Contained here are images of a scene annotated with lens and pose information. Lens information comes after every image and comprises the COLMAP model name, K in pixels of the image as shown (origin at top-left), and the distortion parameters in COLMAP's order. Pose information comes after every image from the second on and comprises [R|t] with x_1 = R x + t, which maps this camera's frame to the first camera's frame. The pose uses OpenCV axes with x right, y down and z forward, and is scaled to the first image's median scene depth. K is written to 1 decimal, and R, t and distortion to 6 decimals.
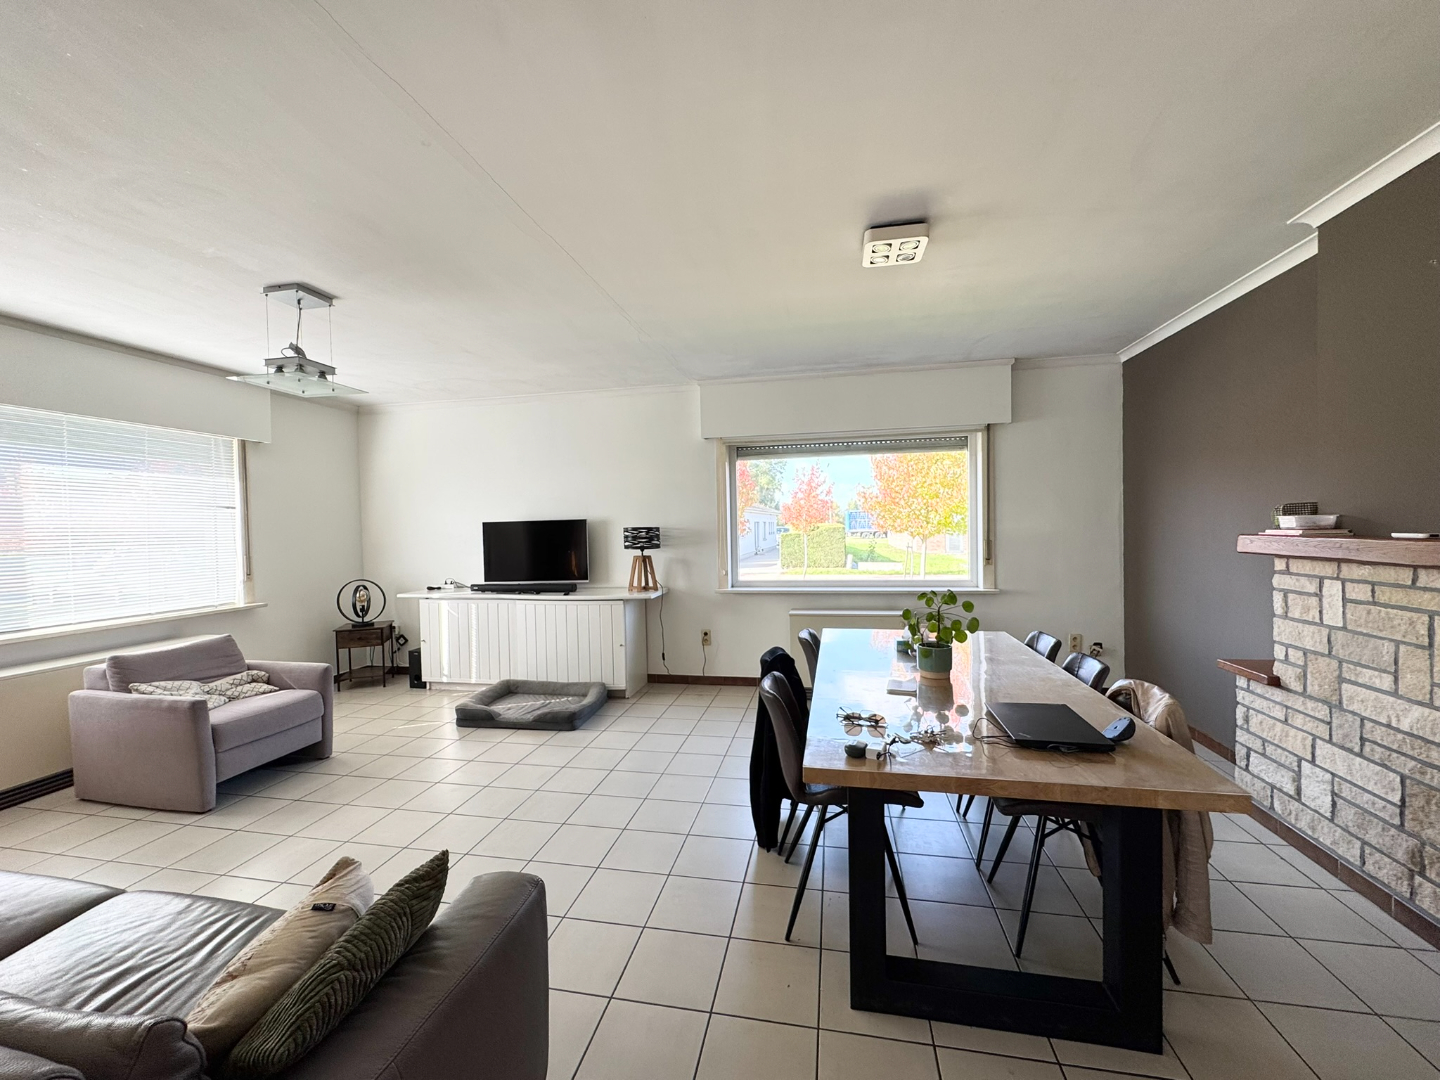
lens RADIAL K [[574.0, 0, 716.7], [0, 574.0, 536.9], [0, 0, 1]] dist [-0.003572, -0.000093]
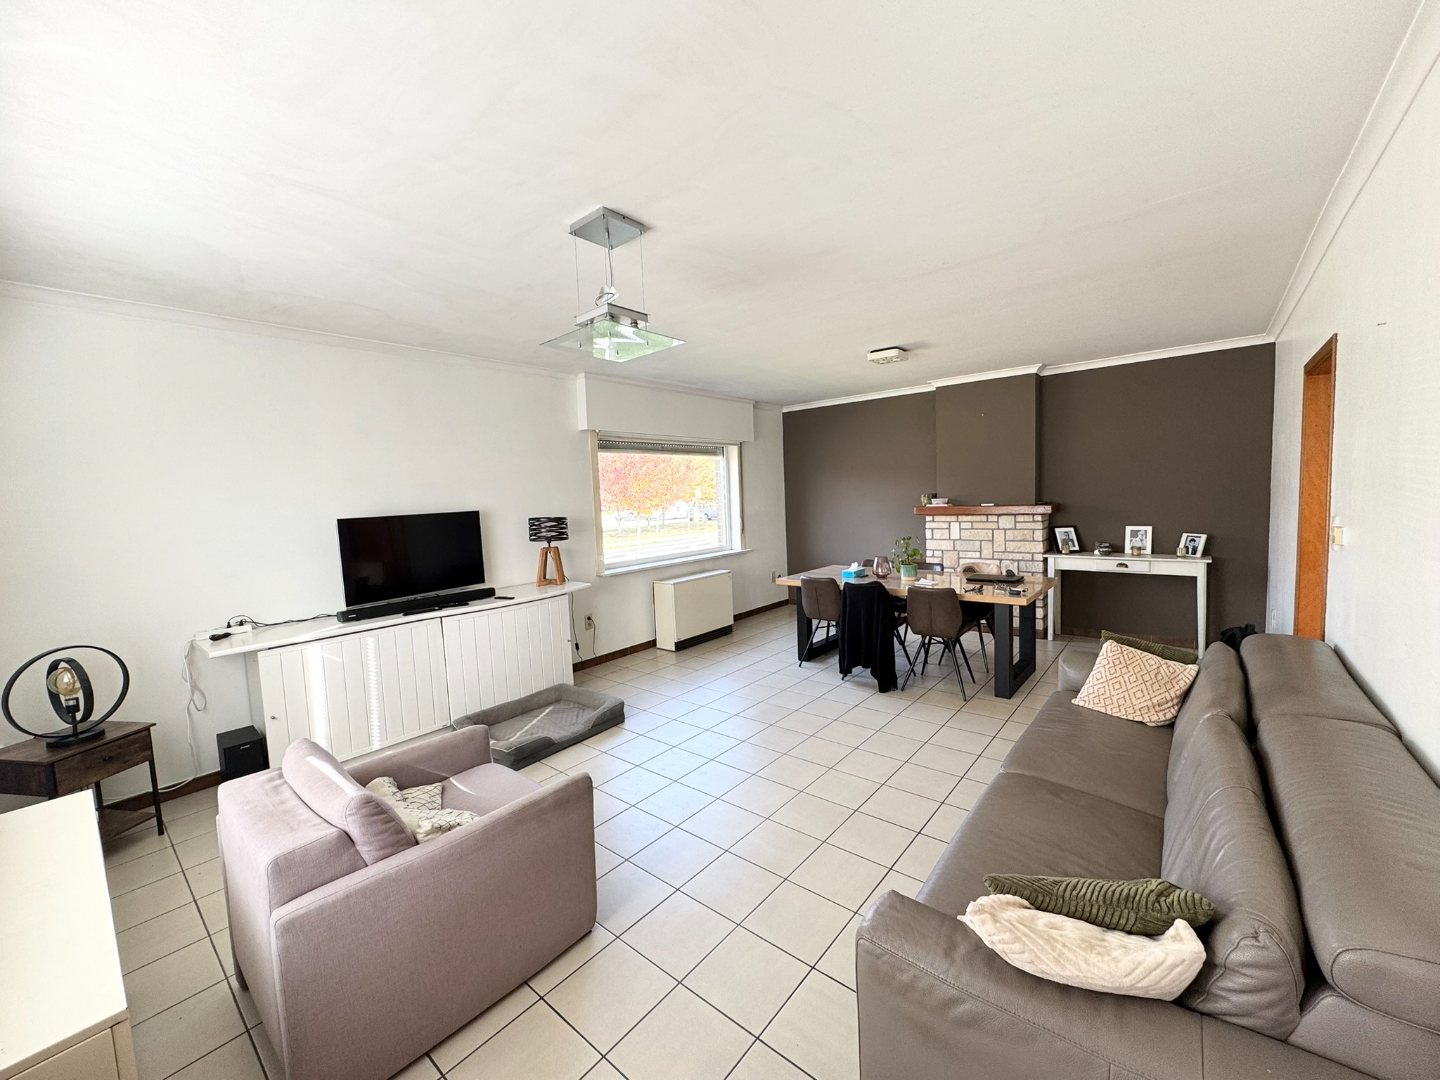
lens RADIAL K [[574.0, 0, 716.7], [0, 574.0, 536.9], [0, 0, 1]] dist [-0.003572, -0.000093]
pose [[0.483252, -0.064595, 0.873095, -0.900025], [0.047738, 0.997735, 0.047394, -0.018462], [-0.874179, 0.018777, 0.485241, 0.324953]]
